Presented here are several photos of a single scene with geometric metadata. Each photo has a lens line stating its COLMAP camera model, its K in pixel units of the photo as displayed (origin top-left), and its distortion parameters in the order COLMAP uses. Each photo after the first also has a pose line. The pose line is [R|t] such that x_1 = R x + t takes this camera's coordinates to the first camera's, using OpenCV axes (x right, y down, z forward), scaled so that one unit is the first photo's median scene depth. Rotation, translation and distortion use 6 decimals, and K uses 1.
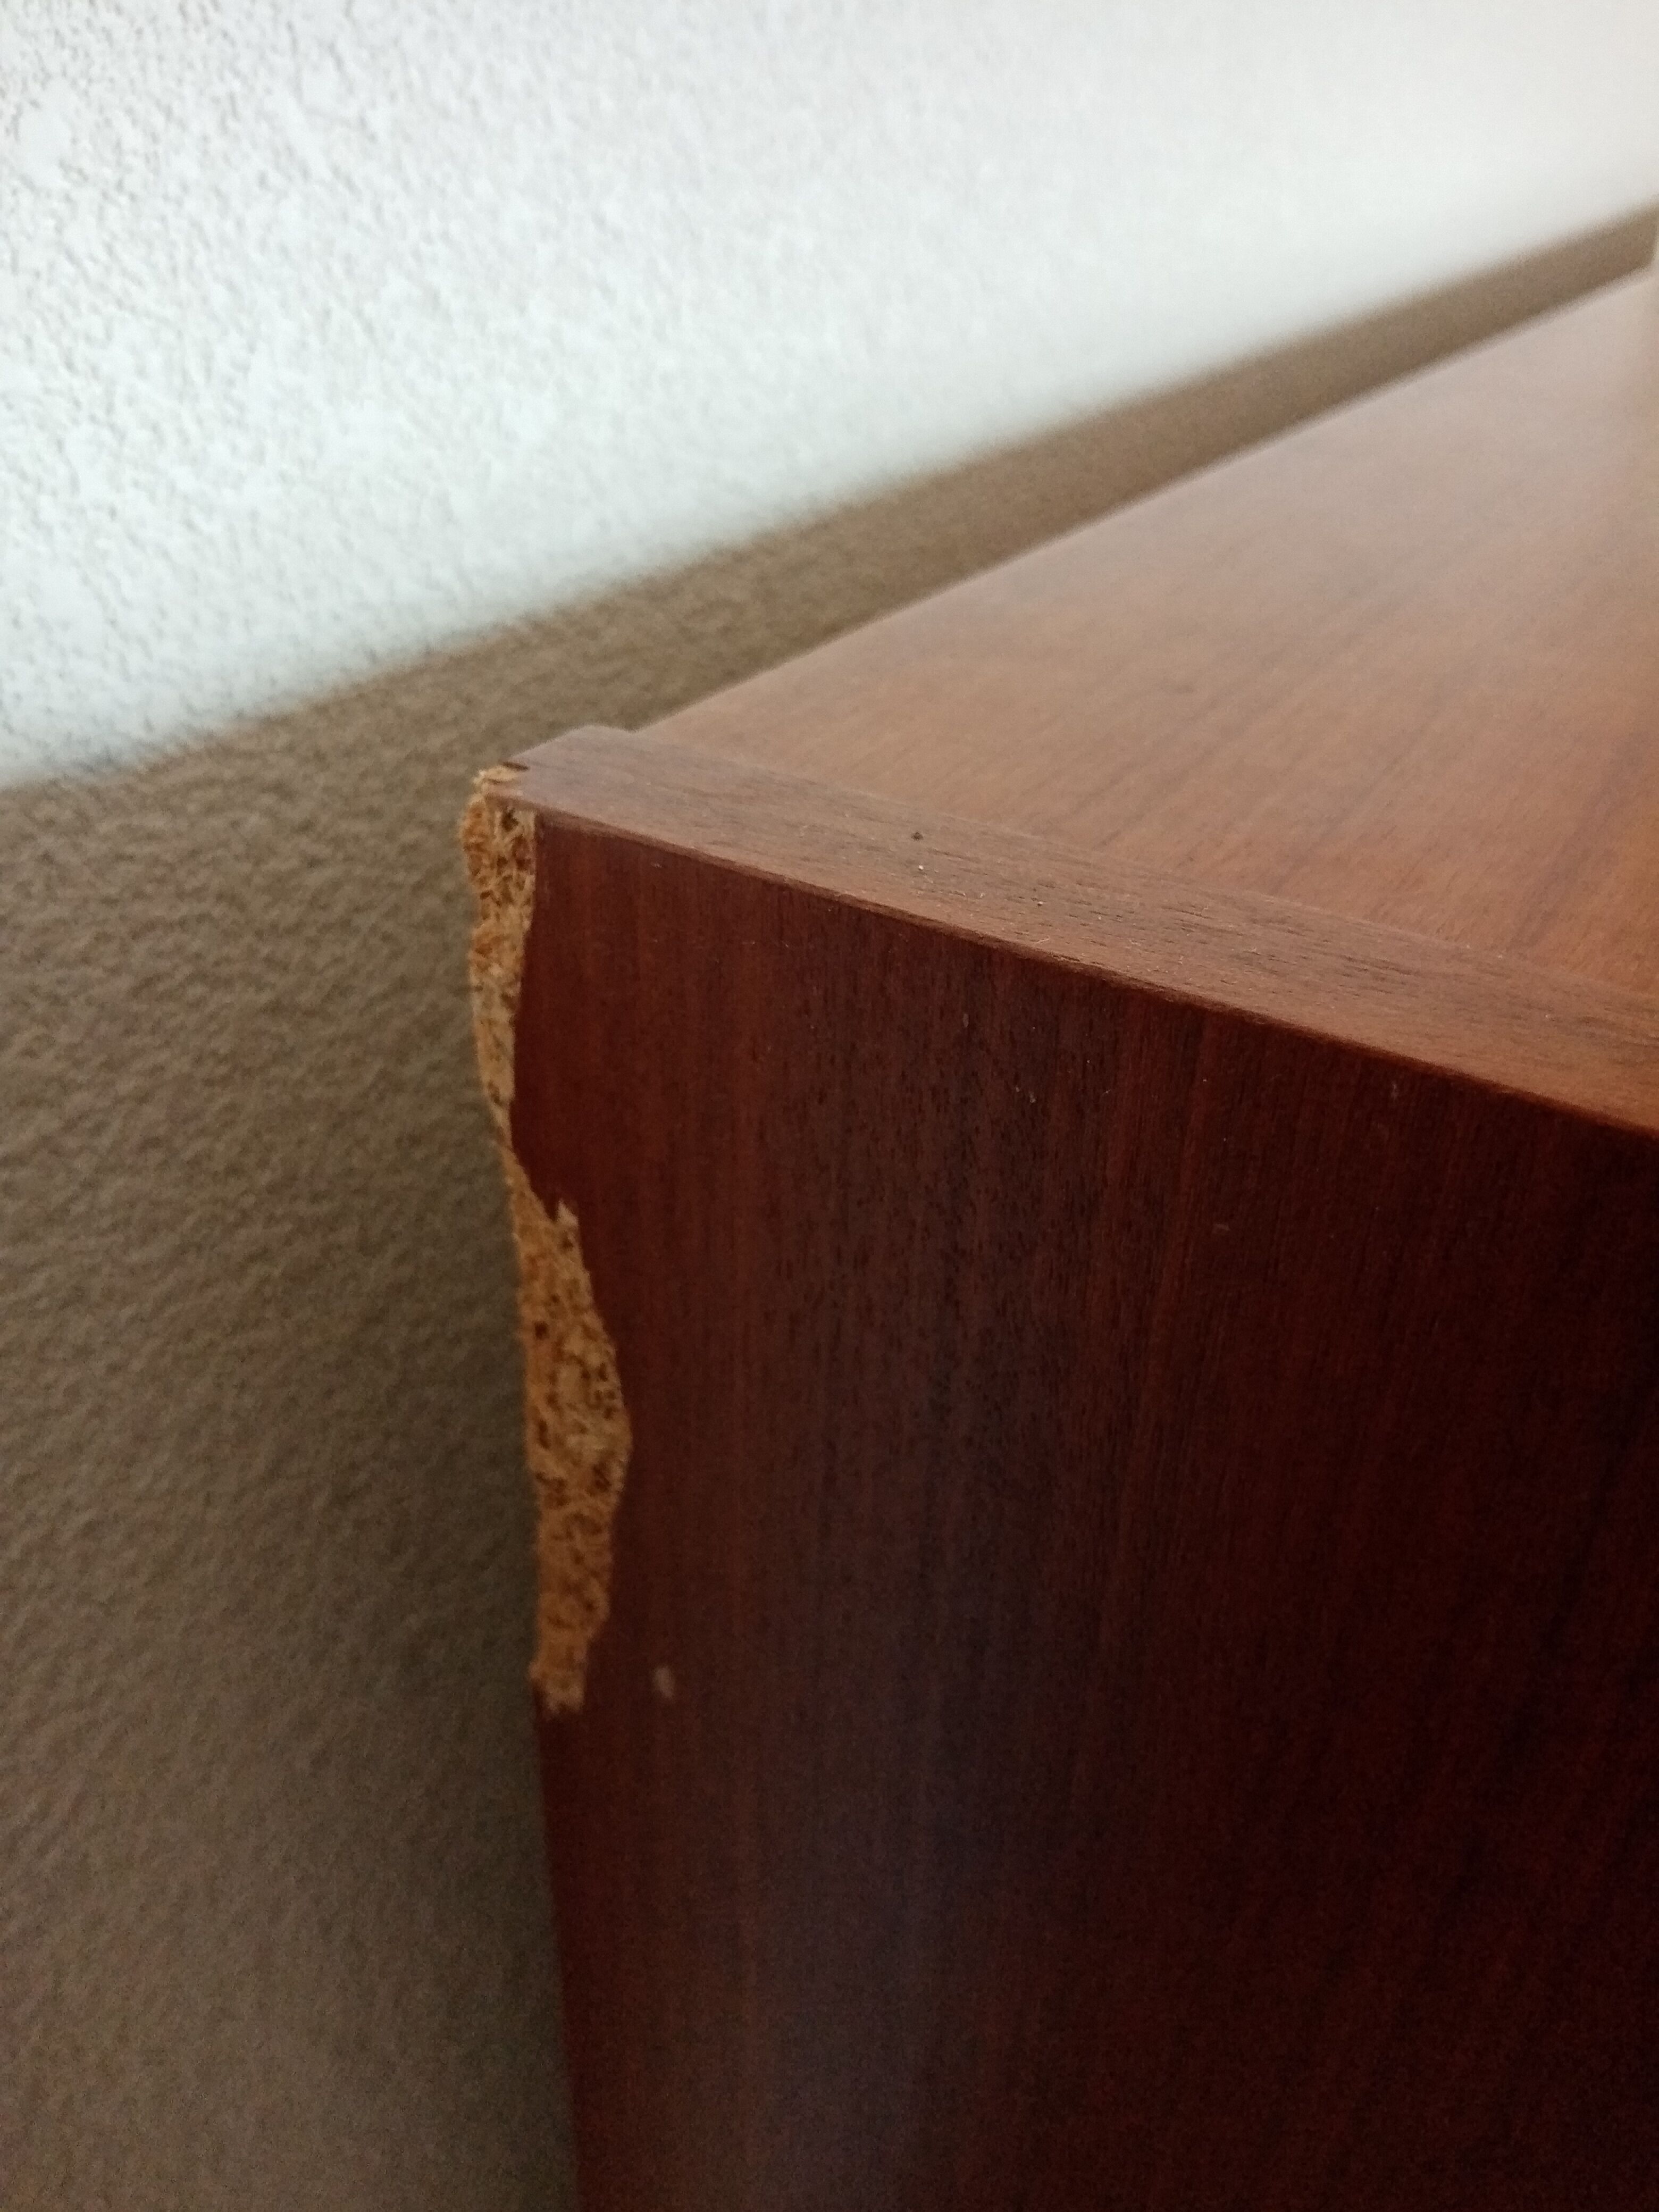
lens RADIAL K [[1797.5, 0, 820.1], [0, 1797.5, 1114.6], [0, 0, 1]] dist [0.039510, -0.092234]
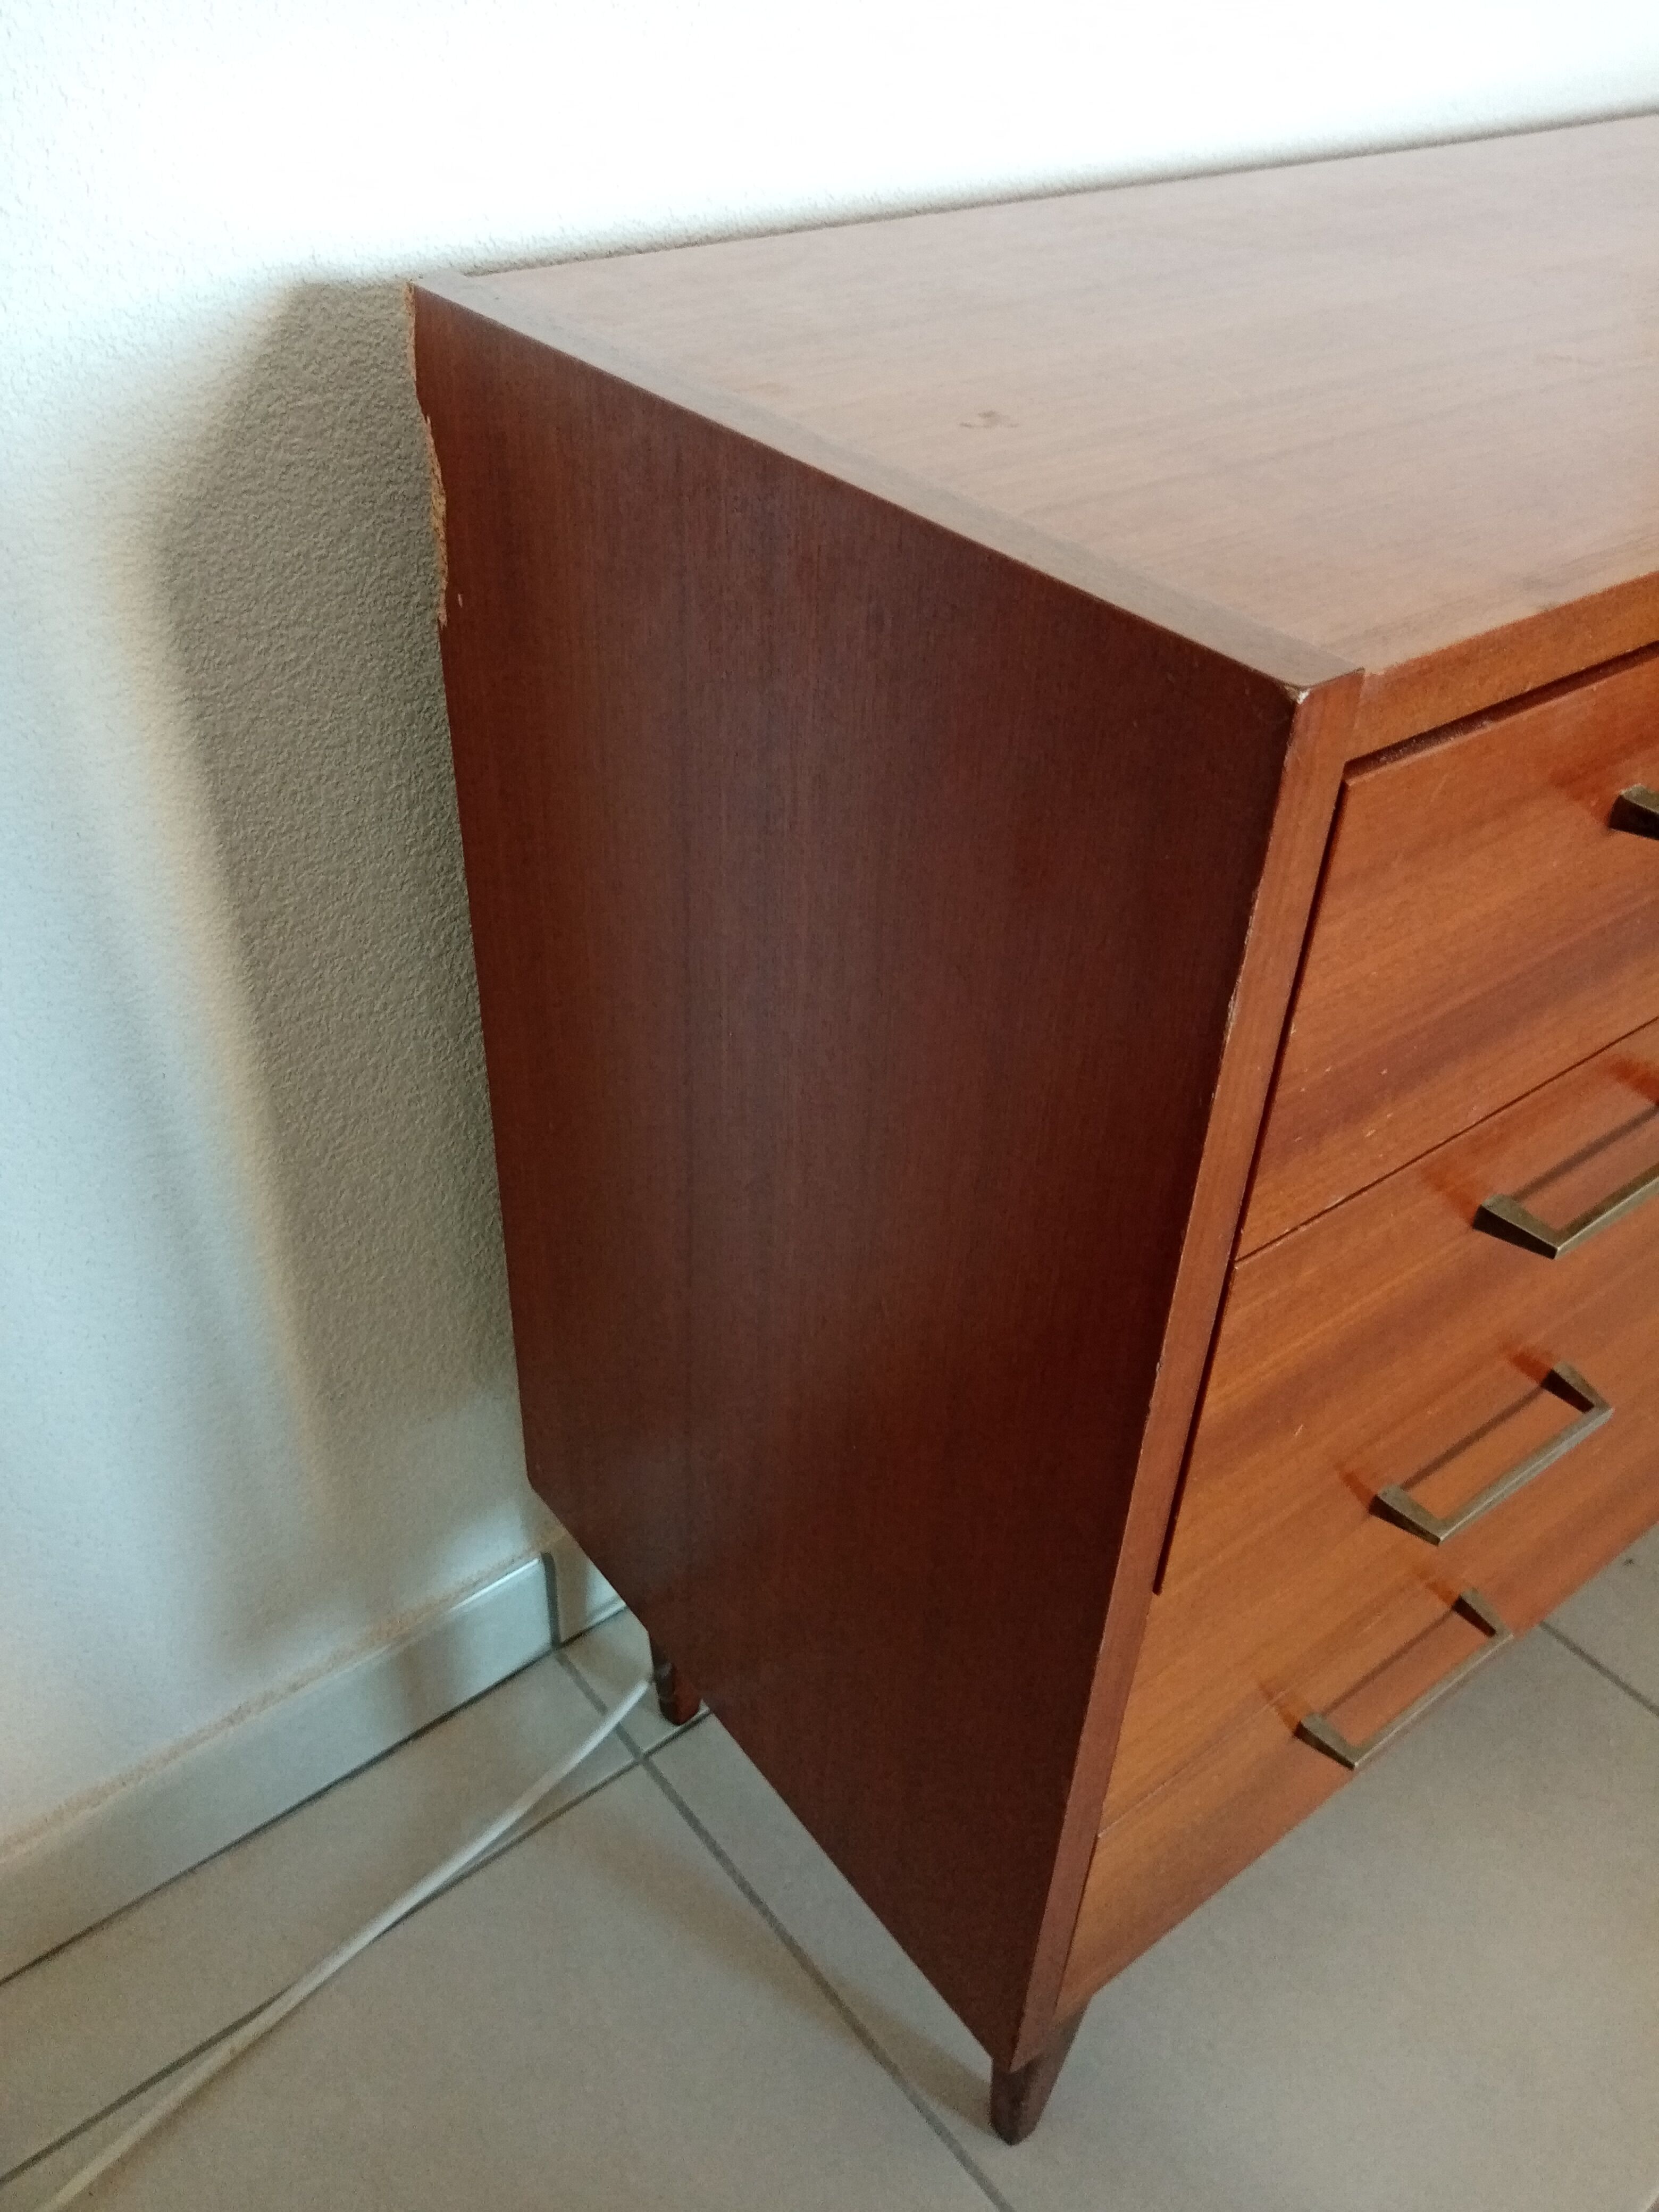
lens RADIAL K [[1797.5, 0, 834.3], [0, 1797.5, 1097.9], [0, 0, 1]] dist [0.039510, -0.092234]
pose [[0.942078, 0.209858, -0.261627, 1.433367], [-0.184962, 0.975793, 0.116690, 0.627674], [0.279782, -0.061540, 0.958089, -1.765147]]
